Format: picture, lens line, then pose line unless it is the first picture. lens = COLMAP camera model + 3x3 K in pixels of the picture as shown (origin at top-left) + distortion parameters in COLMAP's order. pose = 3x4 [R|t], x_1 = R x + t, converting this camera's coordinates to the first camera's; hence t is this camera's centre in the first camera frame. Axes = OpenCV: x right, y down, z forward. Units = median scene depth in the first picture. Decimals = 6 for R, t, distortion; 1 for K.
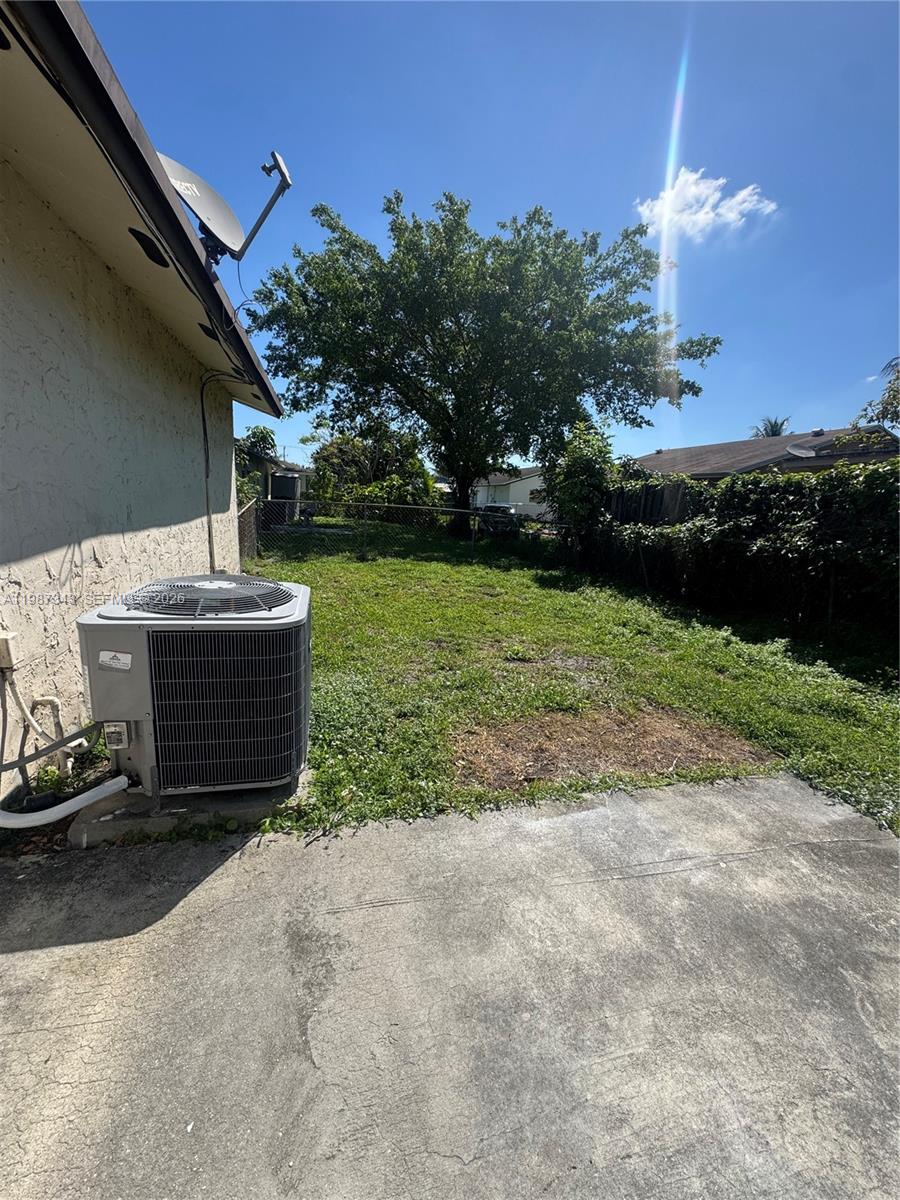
lens RADIAL K [[477.6, 0, 448.3], [0, 477.6, 594.3], [0, 0, 1]] dist [-0.001813, 0.000382]
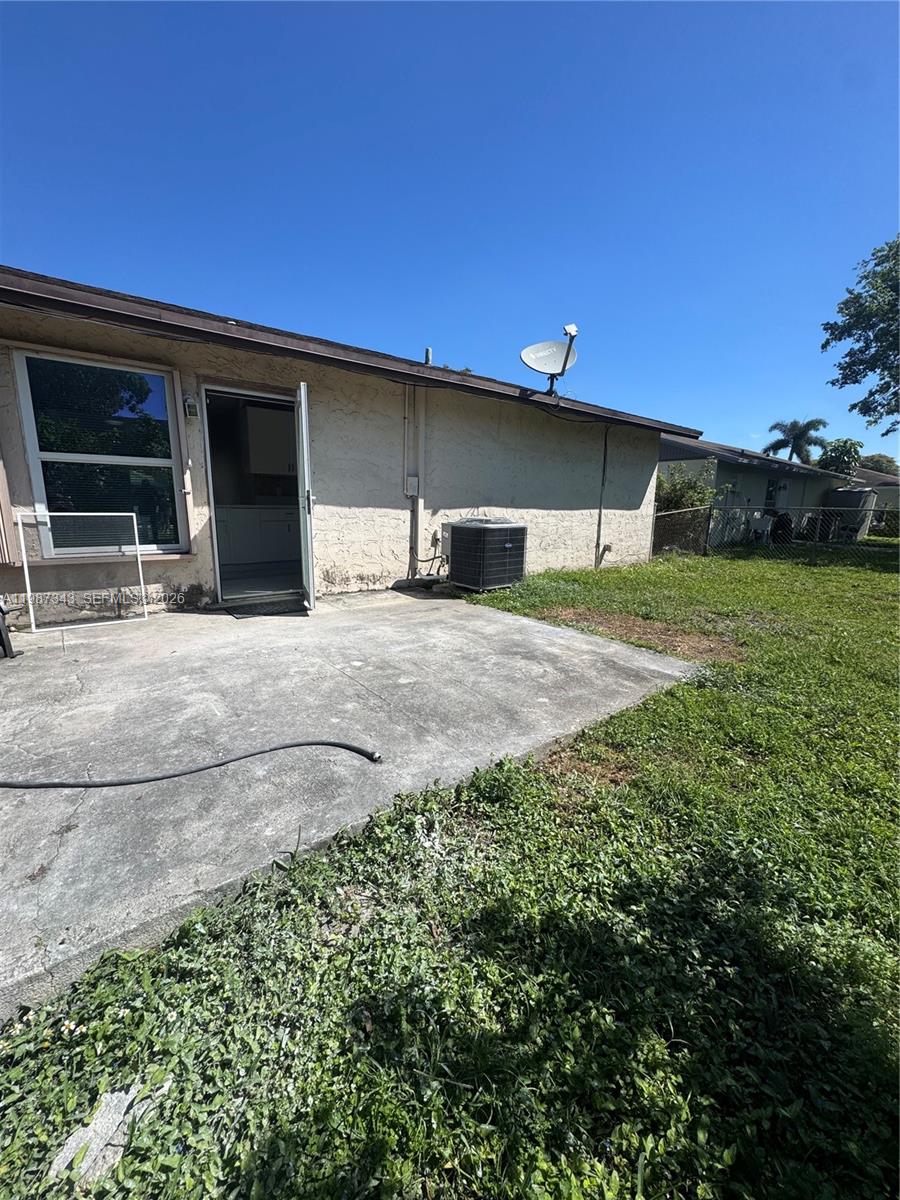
lens RADIAL K [[477.6, 0, 451.4], [0, 477.6, 600.7], [0, 0, 1]] dist [-0.001813, 0.000382]
pose [[0.401537, 0.135007, -0.905837, 1.928514], [-0.181266, 0.981224, 0.065892, 0.293378], [0.897725, 0.137740, 0.418470, -0.231077]]
